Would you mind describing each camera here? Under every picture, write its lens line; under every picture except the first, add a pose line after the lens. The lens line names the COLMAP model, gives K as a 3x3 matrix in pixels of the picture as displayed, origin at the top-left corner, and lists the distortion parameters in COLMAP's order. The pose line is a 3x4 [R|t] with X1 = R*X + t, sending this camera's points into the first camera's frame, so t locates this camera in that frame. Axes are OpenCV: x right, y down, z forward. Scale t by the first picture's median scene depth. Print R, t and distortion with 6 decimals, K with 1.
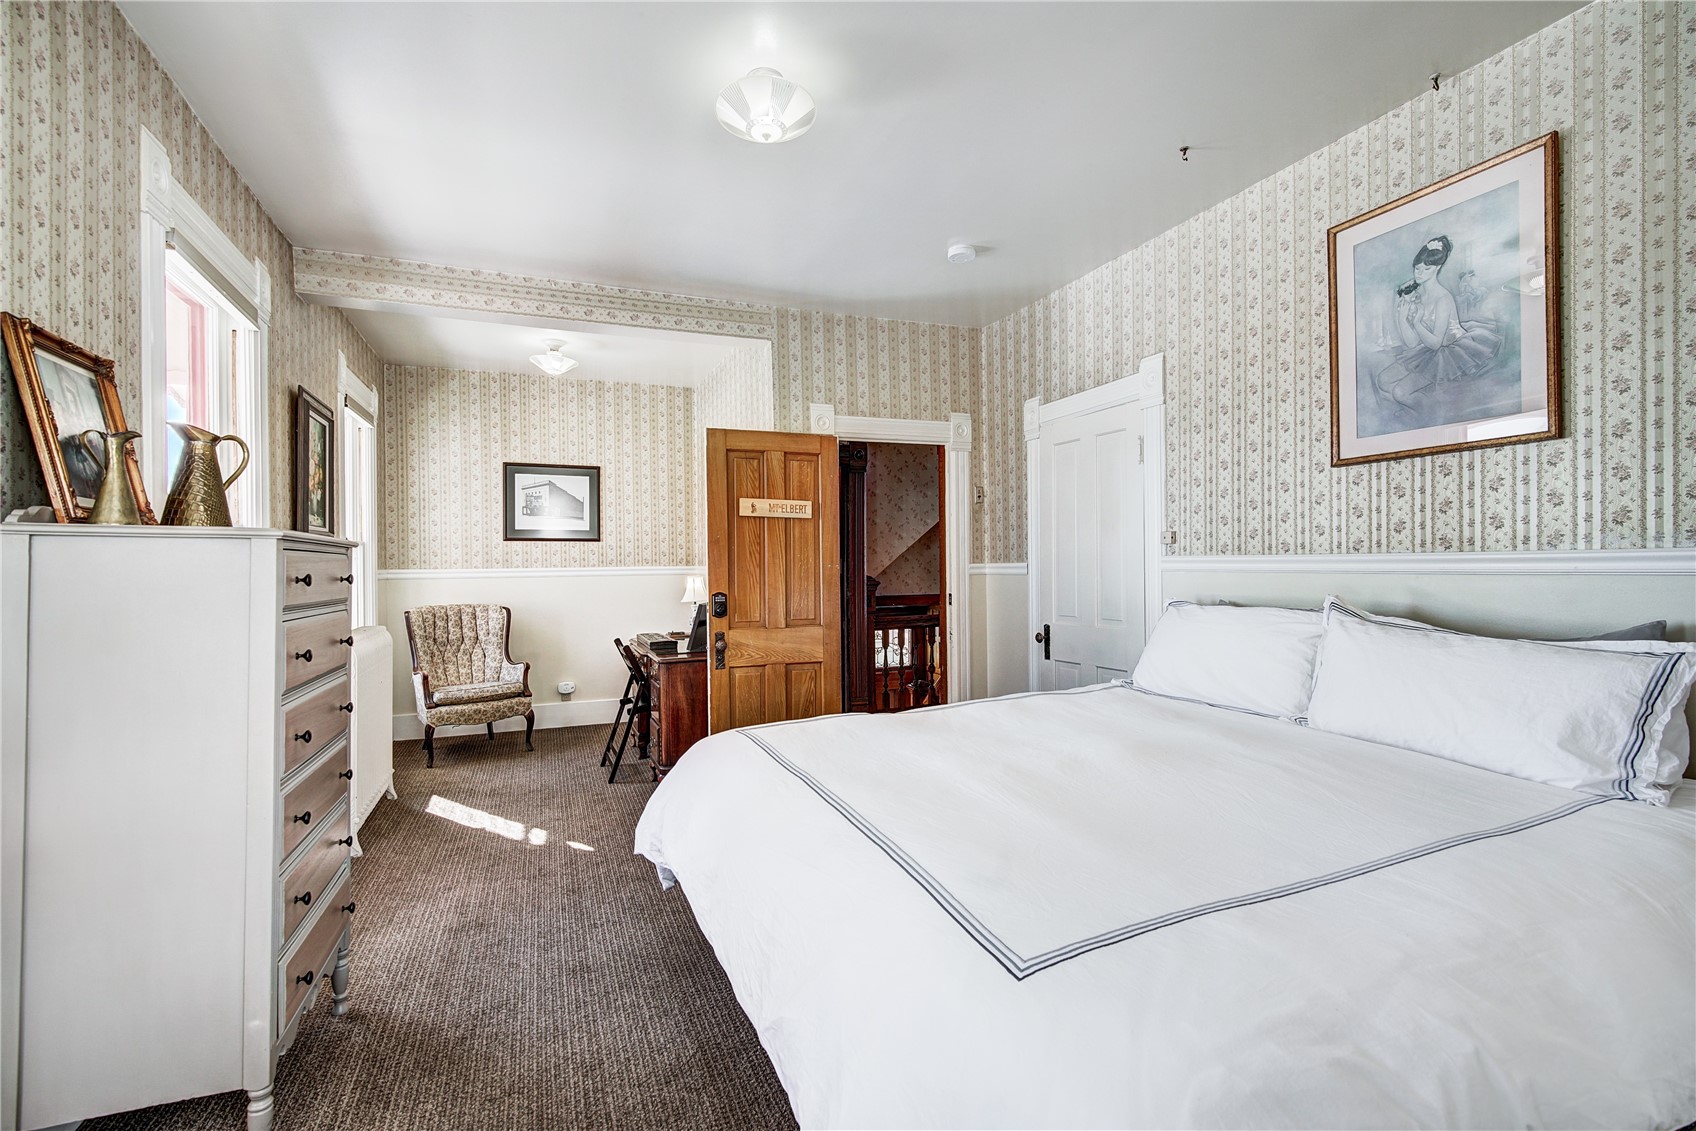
lens RADIAL K [[761.1, 0, 852.1], [0, 761.1, 574.5], [0, 0, 1]] dist [-0.011009, 0.004230]
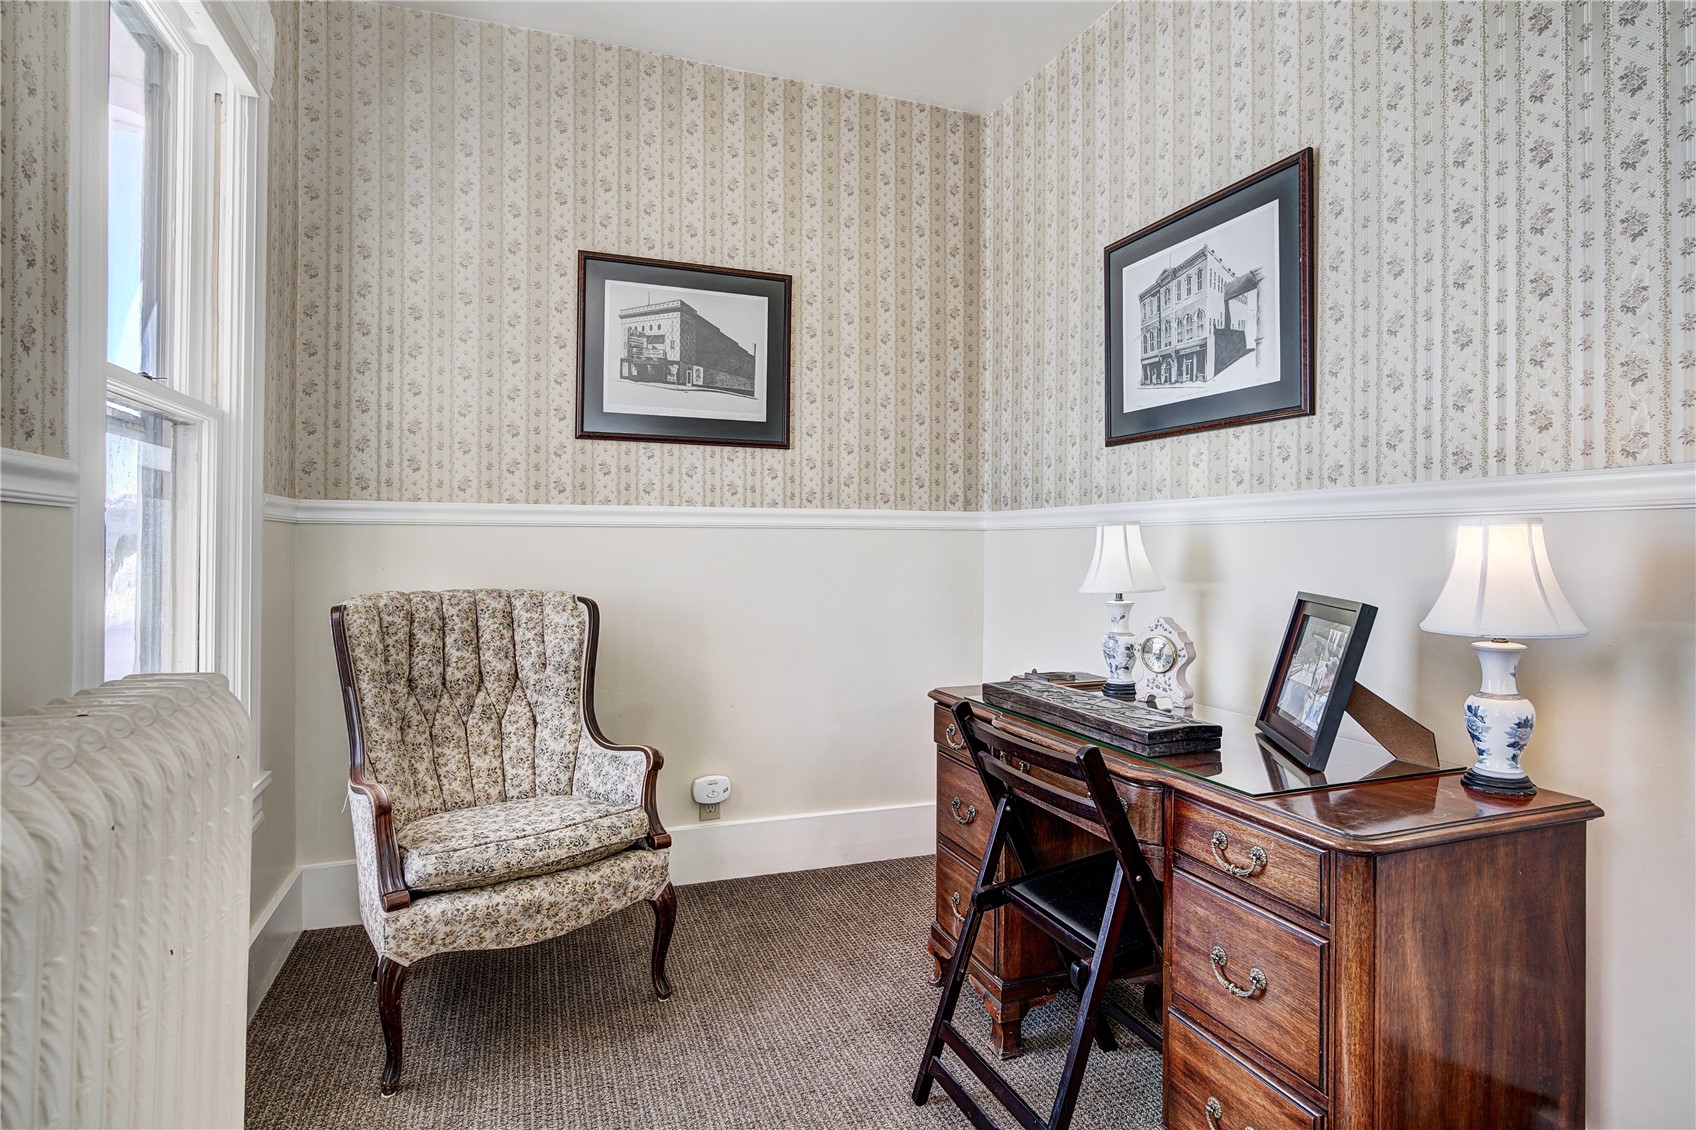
lens RADIAL K [[897.7, 0, 850.3], [0, 897.7, 550.9], [0, 0, 1]] dist [-0.006727, 0.000108]
pose [[0.999125, 0.013181, -0.039685, -0.291761], [-0.013681, 0.999830, -0.012349, 0.021558], [0.039515, 0.012881, 0.999136, 0.521298]]
